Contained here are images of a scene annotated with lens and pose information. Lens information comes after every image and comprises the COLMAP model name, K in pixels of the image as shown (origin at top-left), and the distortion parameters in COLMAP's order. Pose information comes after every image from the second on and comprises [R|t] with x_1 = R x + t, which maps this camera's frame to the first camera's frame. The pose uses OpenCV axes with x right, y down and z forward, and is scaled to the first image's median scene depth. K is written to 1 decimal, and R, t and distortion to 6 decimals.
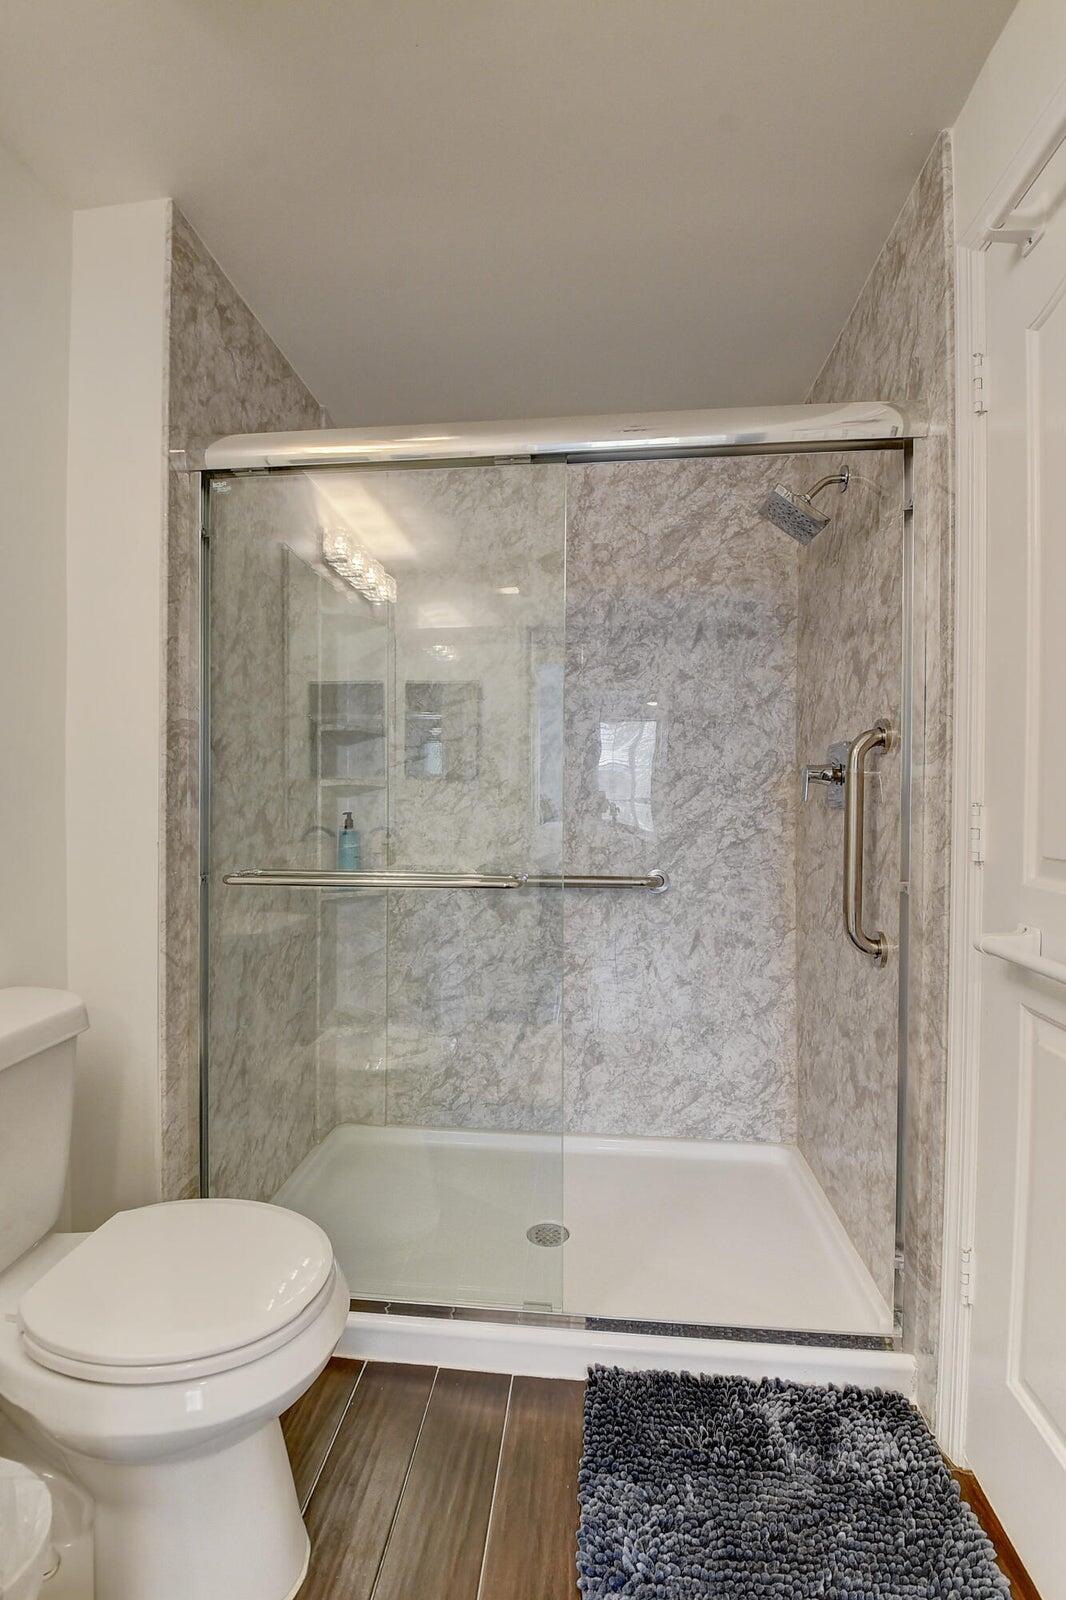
lens RADIAL K [[709.4, 0, 533.0], [0, 709.4, 800.0], [0, 0, 1]] dist [0.001458, -0.000174]
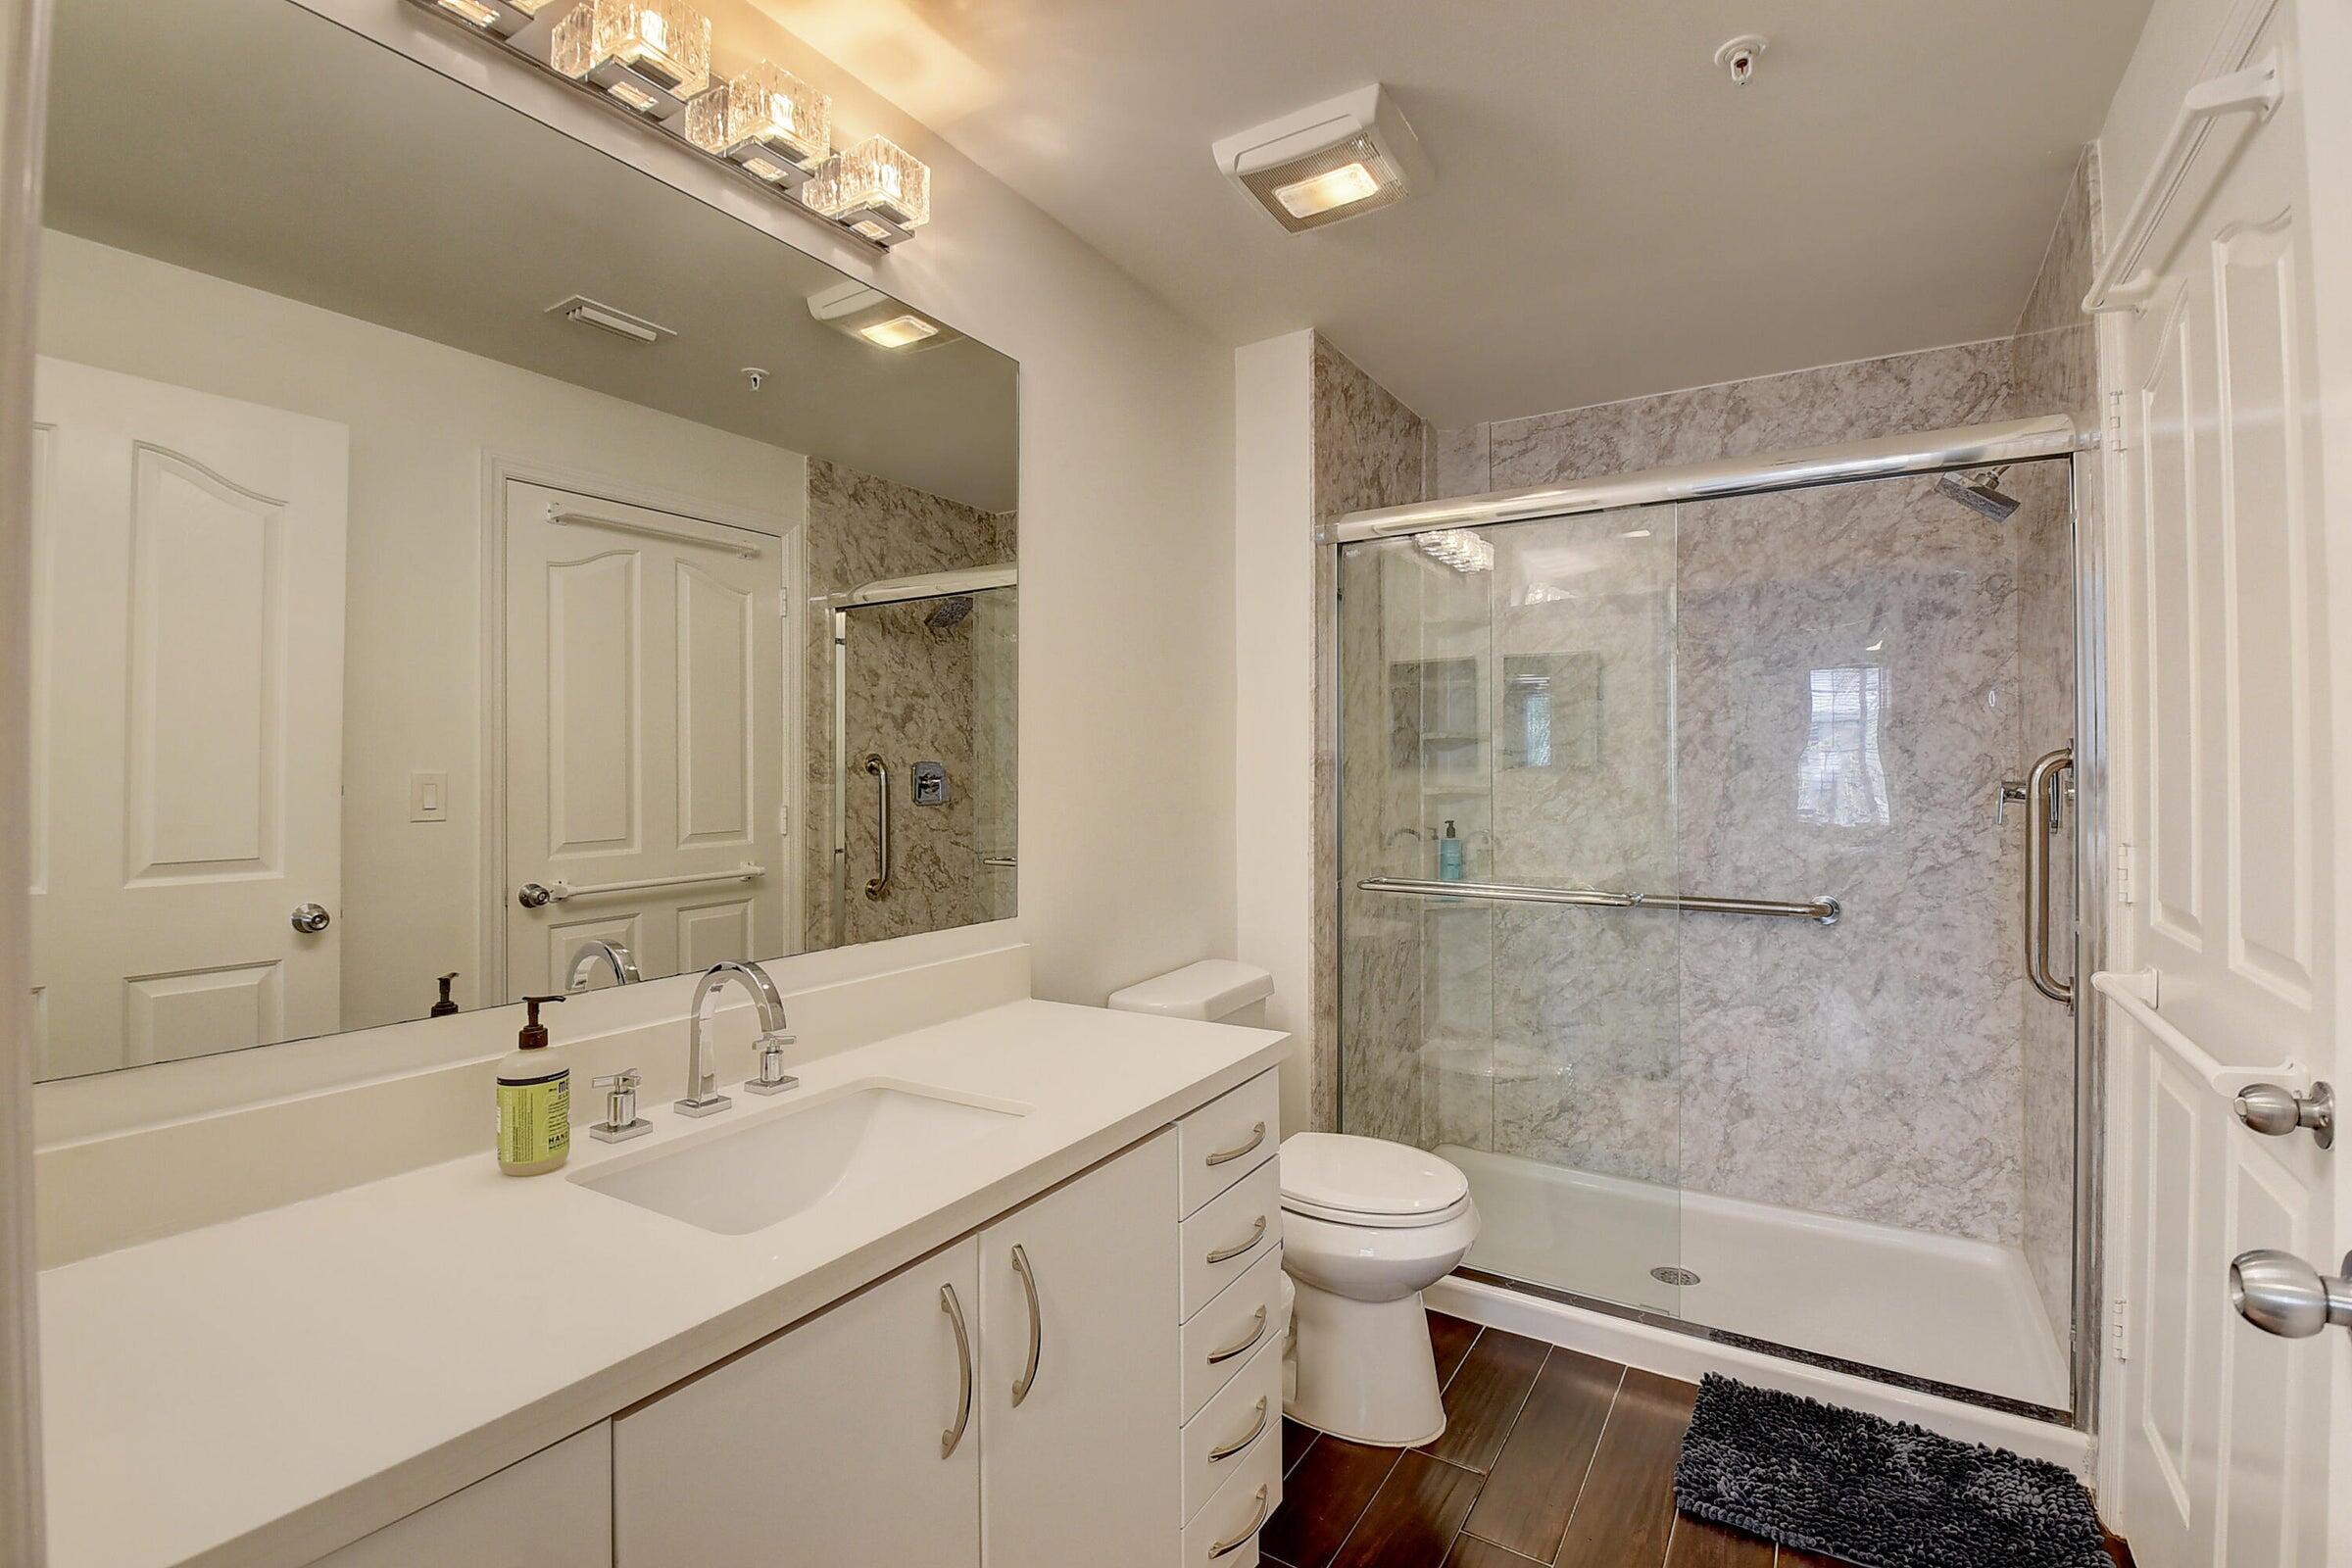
lens RADIAL K [[1000.4, 0, 1170.4], [0, 1000.4, 770.7], [0, 0, 1]] dist [0.013698, -0.031826]
pose [[0.881157, -0.007552, -0.472764, 0.053922], [0.005727, 0.999970, -0.005299, -0.049048], [0.472789, 0.001962, 0.881173, -0.418405]]
